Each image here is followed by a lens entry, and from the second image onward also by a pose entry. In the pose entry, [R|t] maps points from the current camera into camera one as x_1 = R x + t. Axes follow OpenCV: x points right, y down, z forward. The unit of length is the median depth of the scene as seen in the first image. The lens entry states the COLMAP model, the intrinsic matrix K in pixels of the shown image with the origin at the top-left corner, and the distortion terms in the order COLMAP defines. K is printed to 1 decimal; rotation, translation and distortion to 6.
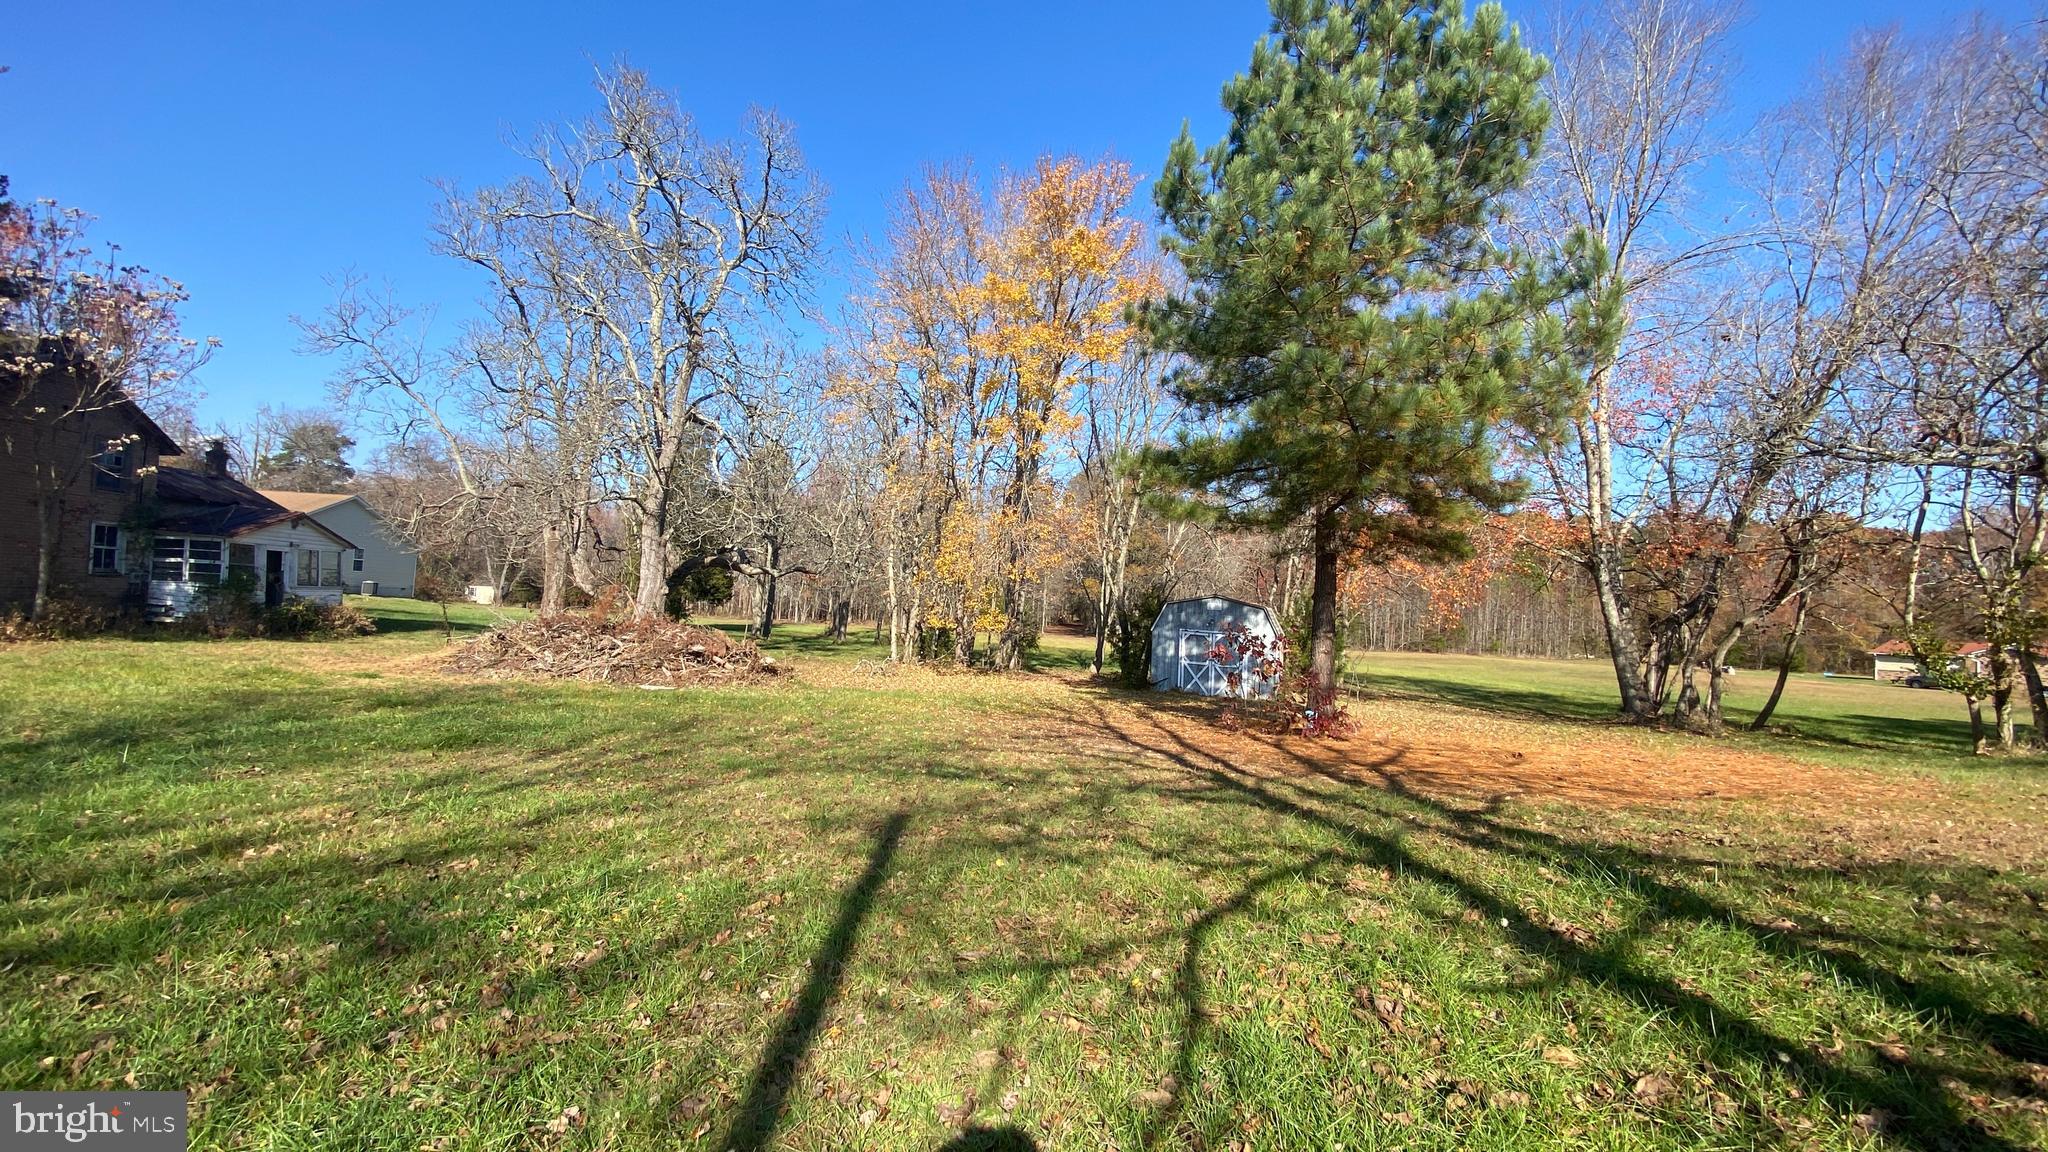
lens RADIAL K [[843.7, 0, 1021.0], [0, 843.7, 555.0], [0, 0, 1]] dist [0.022467, -0.020993]
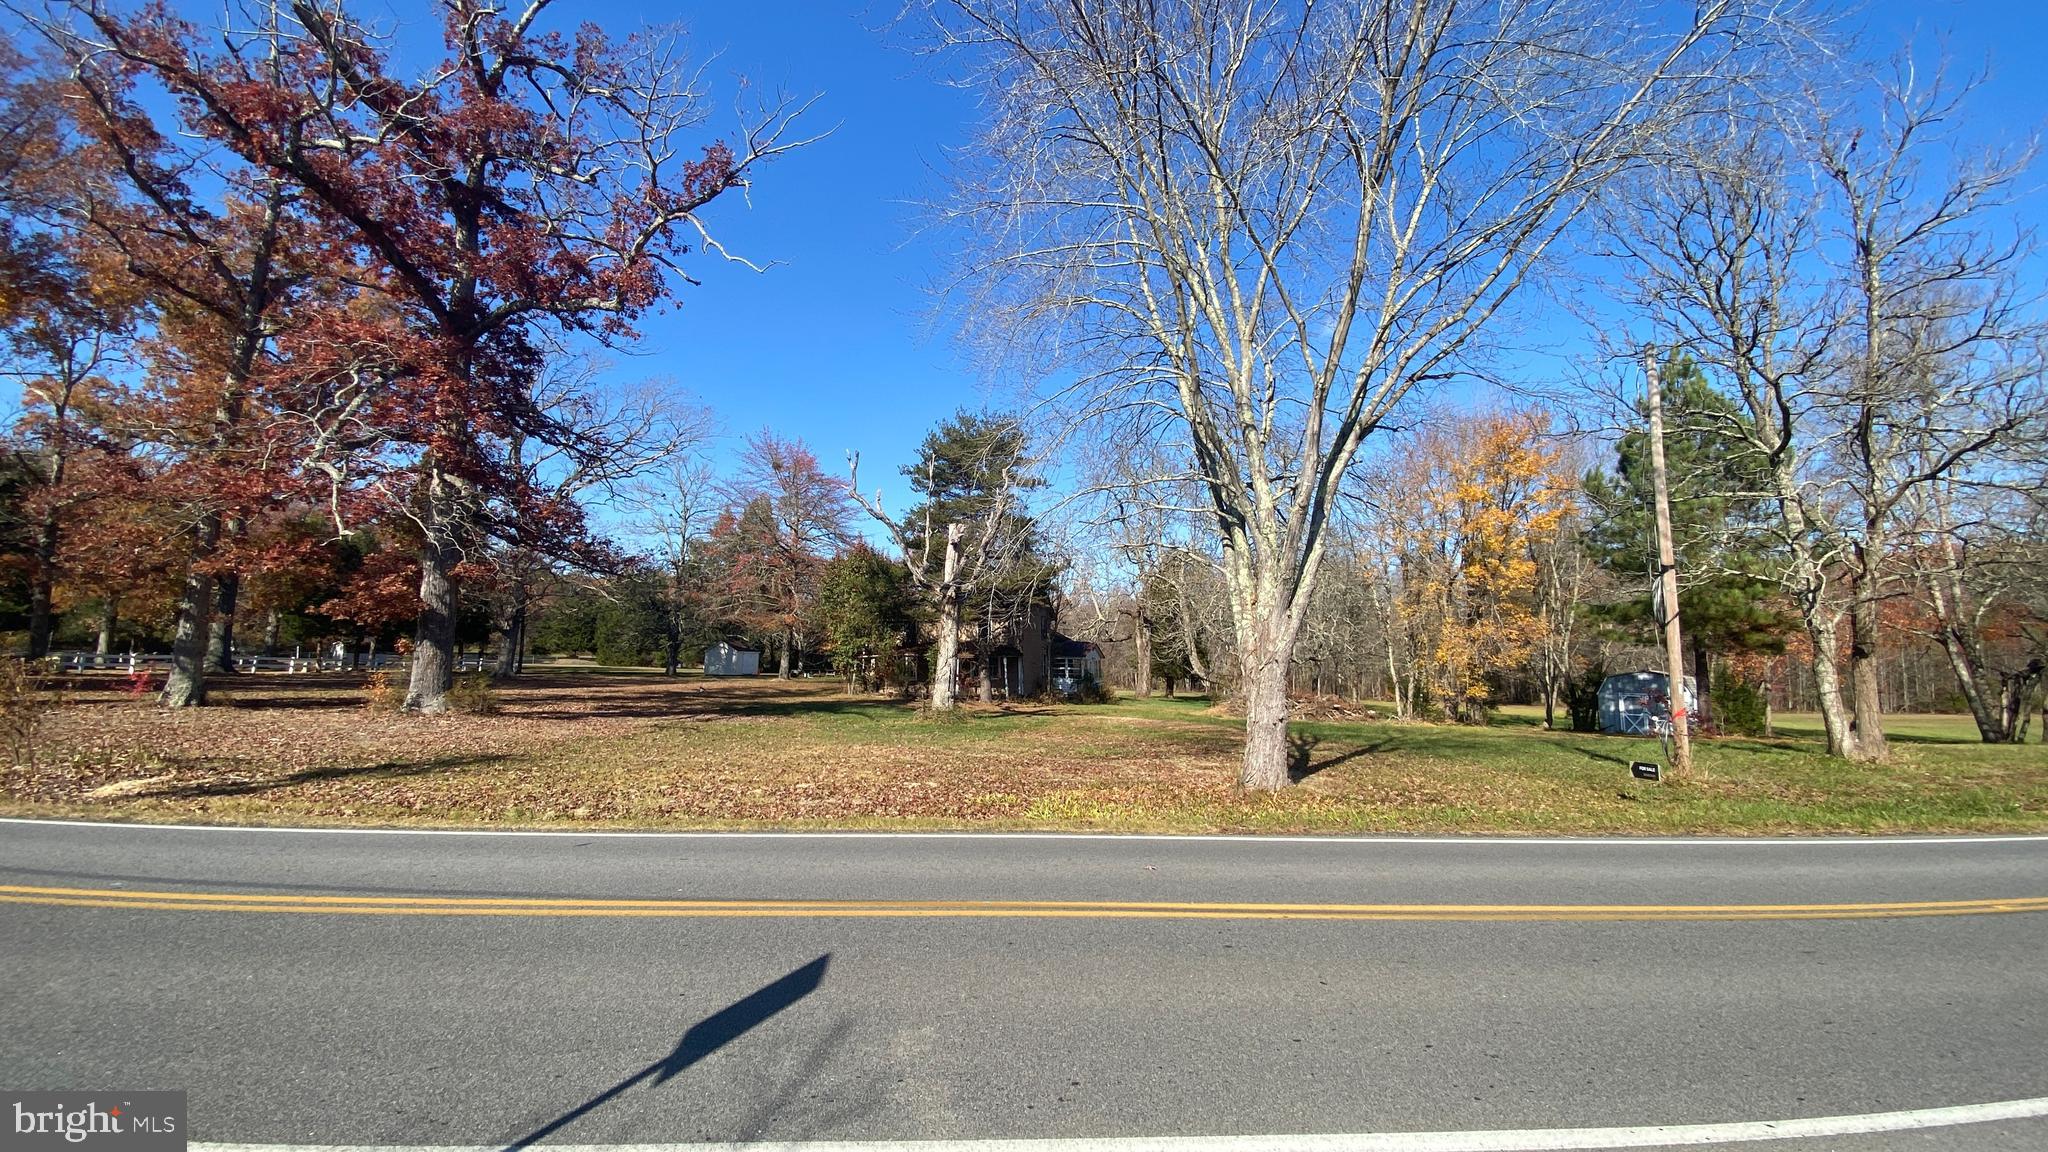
lens RADIAL K [[843.7, 0, 1016.2], [0, 843.7, 566.6], [0, 0, 1]] dist [0.022467, -0.020993]
pose [[0.913685, -0.078271, -0.398815, -0.194037], [0.050141, 0.995493, -0.080501, -0.077312], [0.403318, 0.053556, 0.913491, -0.941548]]
